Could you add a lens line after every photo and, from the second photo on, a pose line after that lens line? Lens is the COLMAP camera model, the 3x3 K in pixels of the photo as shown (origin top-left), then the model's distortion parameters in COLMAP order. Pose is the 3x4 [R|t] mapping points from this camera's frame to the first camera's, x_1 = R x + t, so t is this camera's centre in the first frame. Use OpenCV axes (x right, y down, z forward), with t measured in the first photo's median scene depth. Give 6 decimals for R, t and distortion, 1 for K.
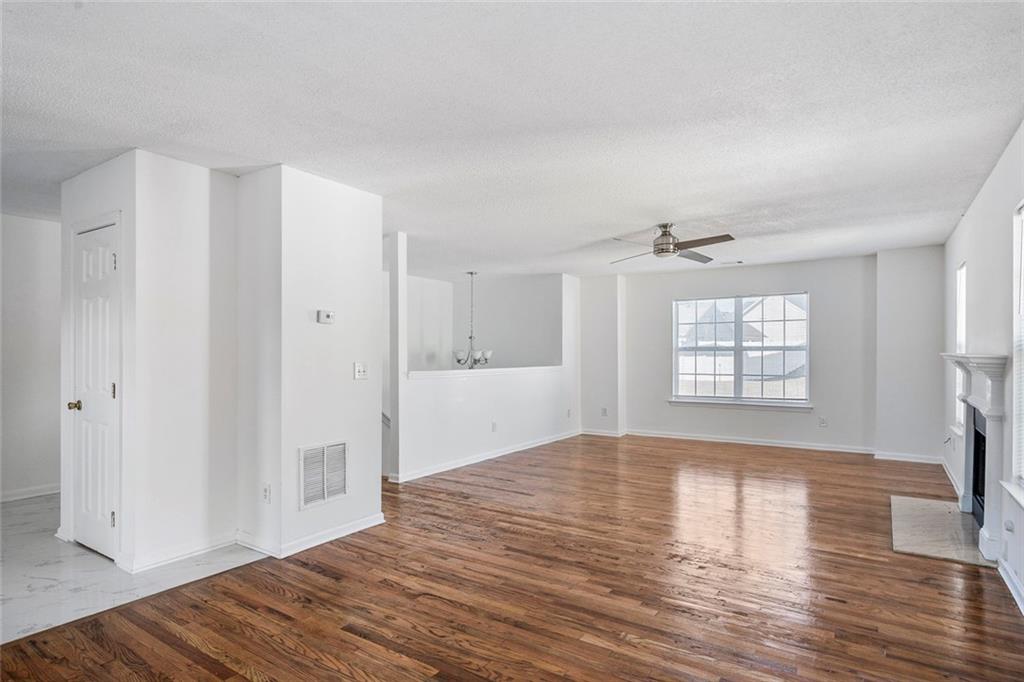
lens RADIAL K [[551.6, 0, 515.6], [0, 551.6, 352.5], [0, 0, 1]] dist [0.001210, 0.000671]
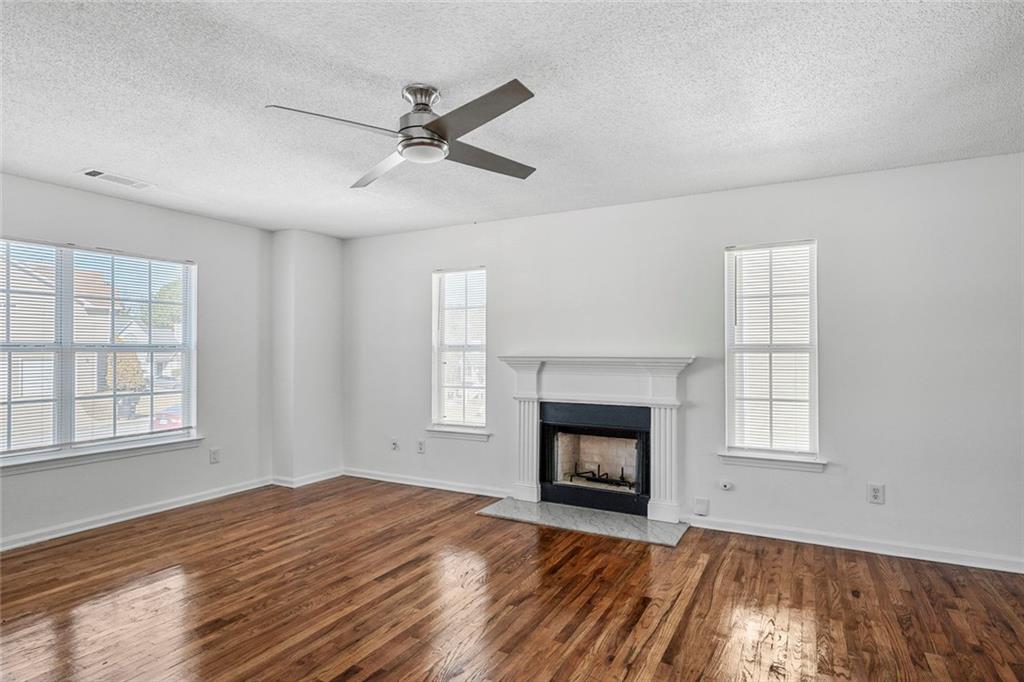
lens RADIAL K [[551.6, 0, 515.6], [0, 551.6, 352.5], [0, 0, 1]] dist [0.001210, 0.000671]
pose [[-0.095999, 0.003298, 0.995376, -0.218925], [0.000894, 0.999994, -0.003227, -0.000891], [-0.995381, 0.000580, -0.096002, 0.971853]]
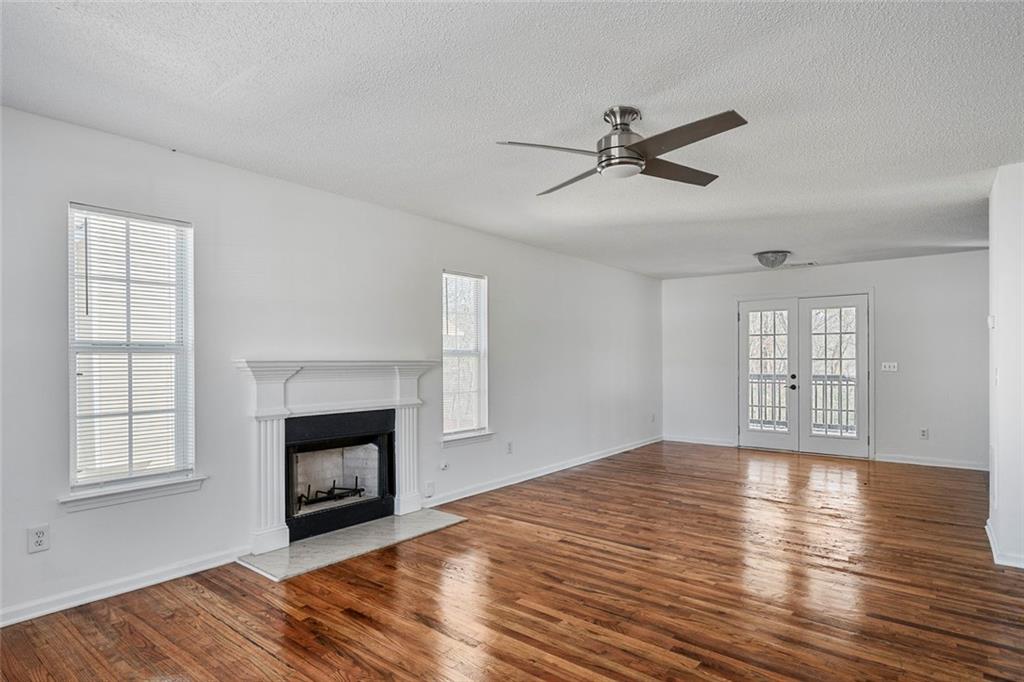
lens RADIAL K [[551.6, 0, 515.6], [0, 551.6, 352.5], [0, 0, 1]] dist [0.001210, 0.000671]
pose [[-0.996158, 0.003900, 0.087491, 0.328572], [0.003054, 0.999947, -0.009809, -0.000347], [-0.087525, -0.009504, -0.996117, 1.543901]]
